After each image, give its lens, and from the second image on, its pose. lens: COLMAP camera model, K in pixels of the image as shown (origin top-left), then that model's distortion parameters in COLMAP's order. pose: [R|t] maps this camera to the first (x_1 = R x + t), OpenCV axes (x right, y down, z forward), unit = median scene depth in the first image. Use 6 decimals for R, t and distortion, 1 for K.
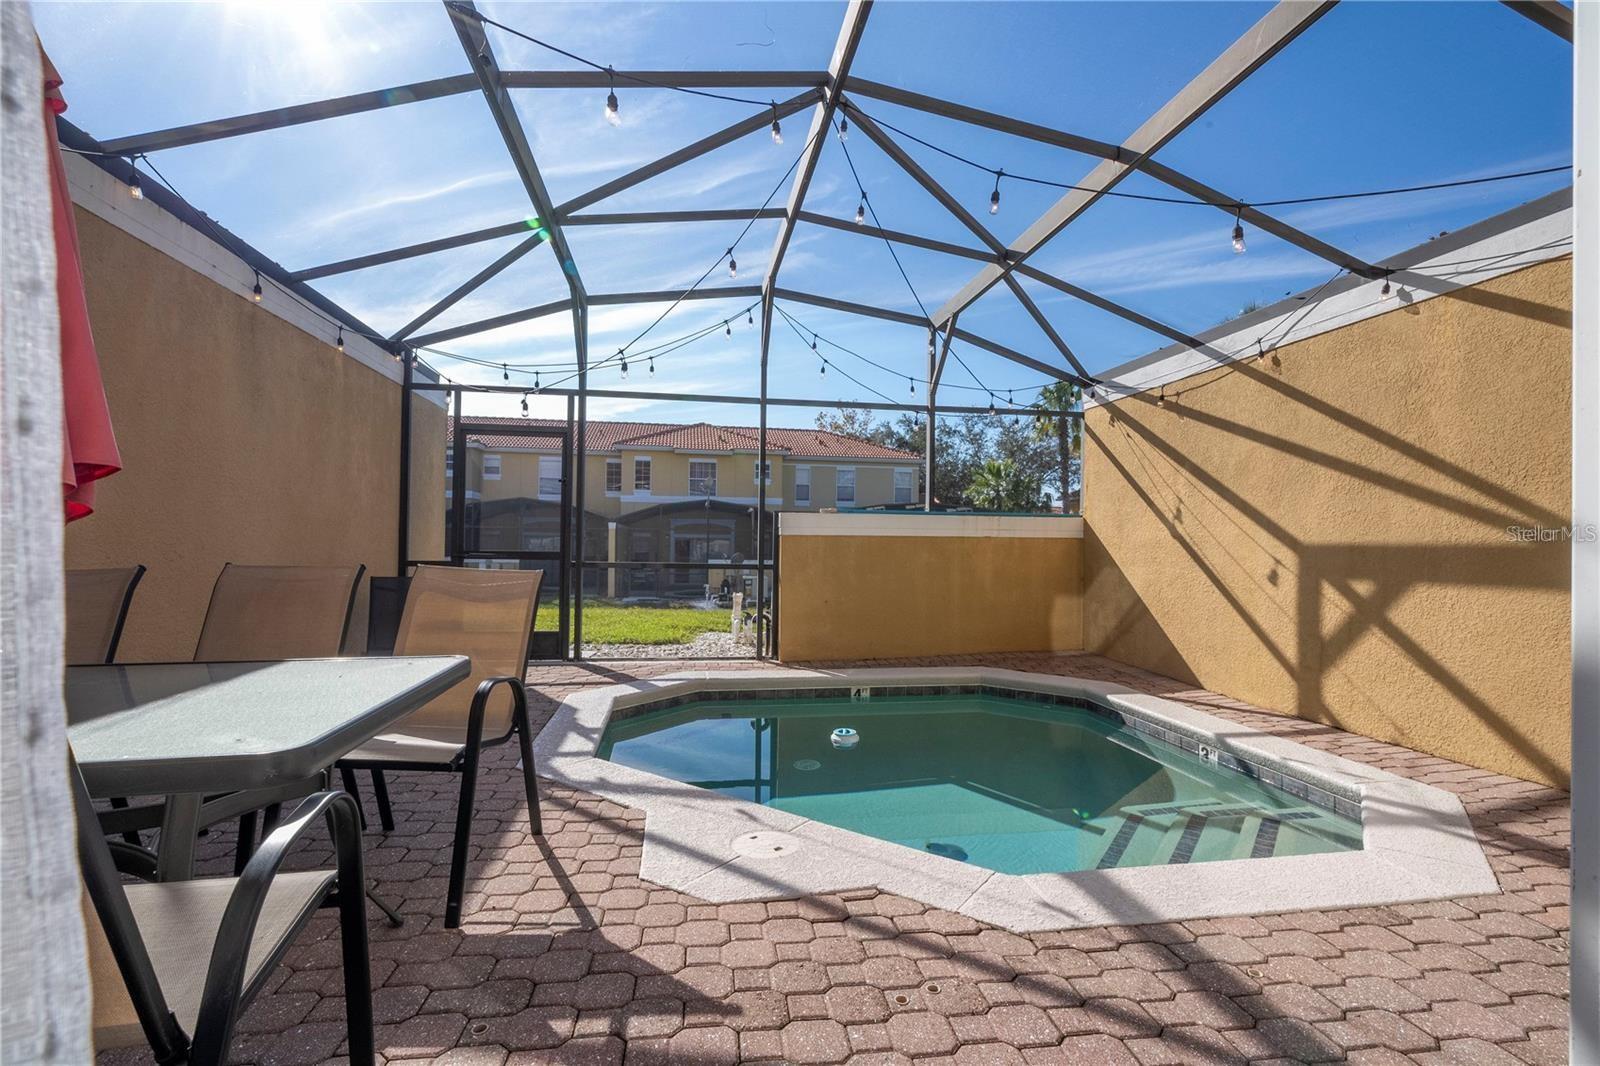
lens RADIAL K [[723.4, 0, 809.9], [0, 723.4, 537.6], [0, 0, 1]] dist [-0.007712, -0.000448]
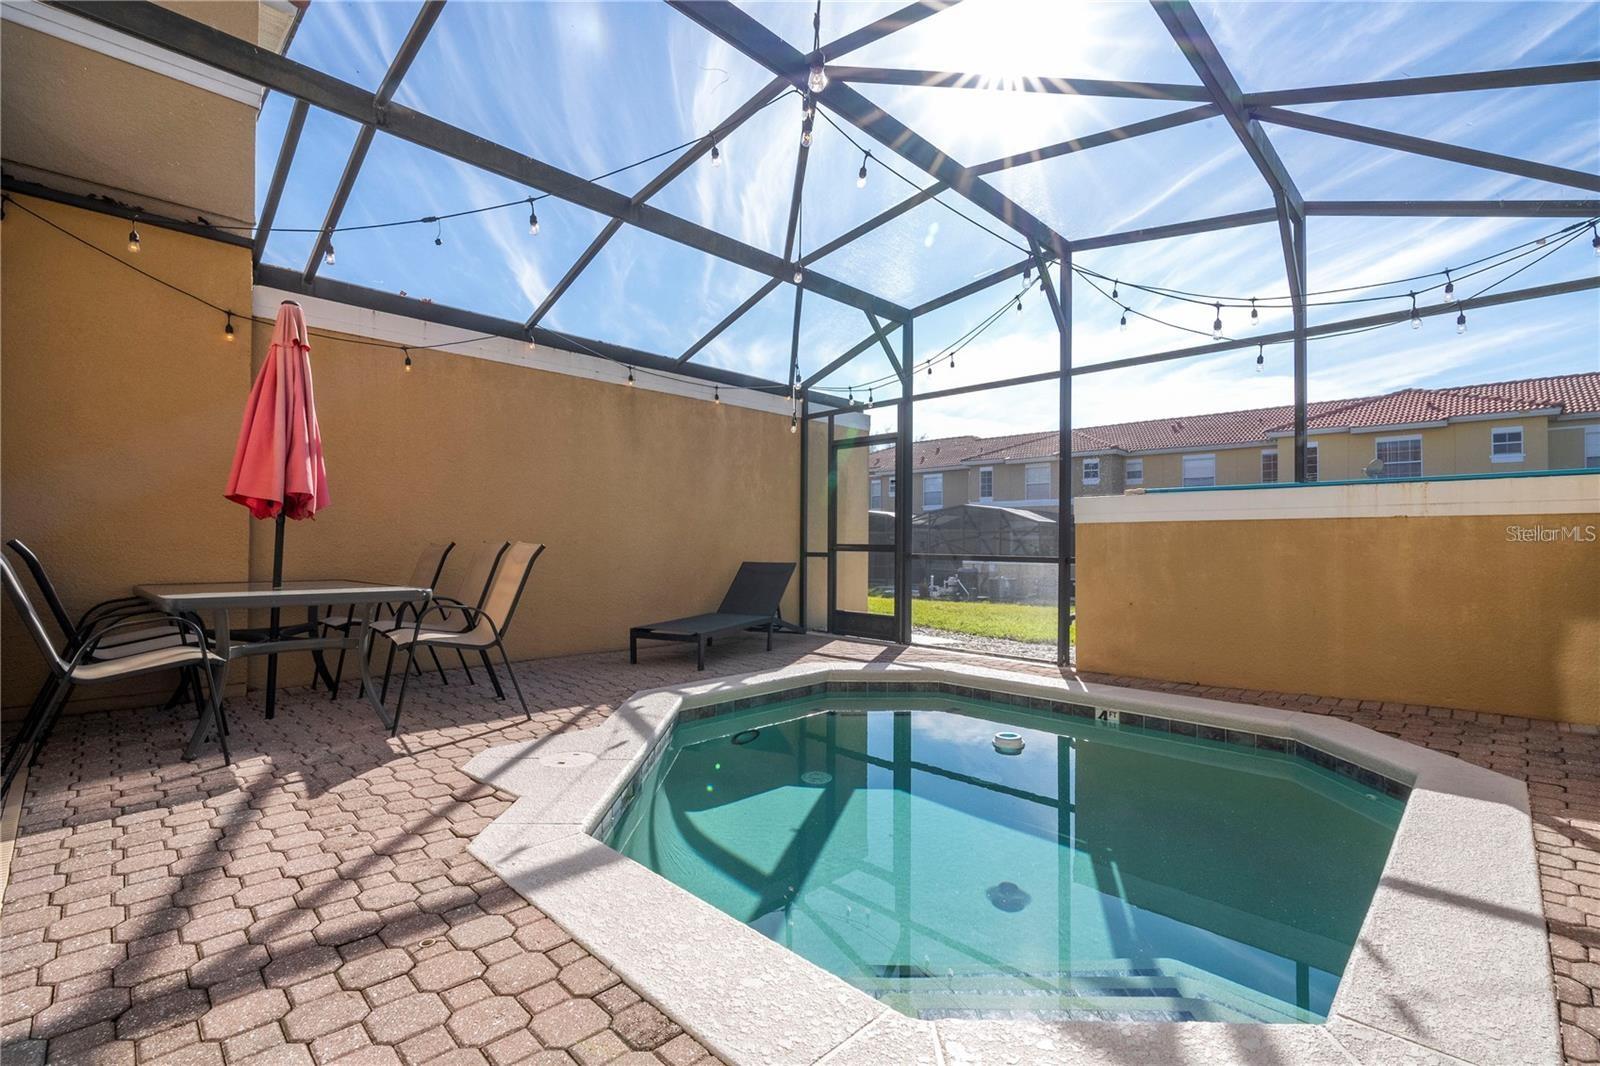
lens RADIAL K [[723.4, 0, 809.3], [0, 723.4, 534.3], [0, 0, 1]] dist [-0.007712, -0.000448]
pose [[0.585603, -0.021090, -0.810324, 0.818235], [0.007952, 0.999763, -0.020274, 0.041875], [0.810559, 0.005429, 0.585631, 0.408447]]
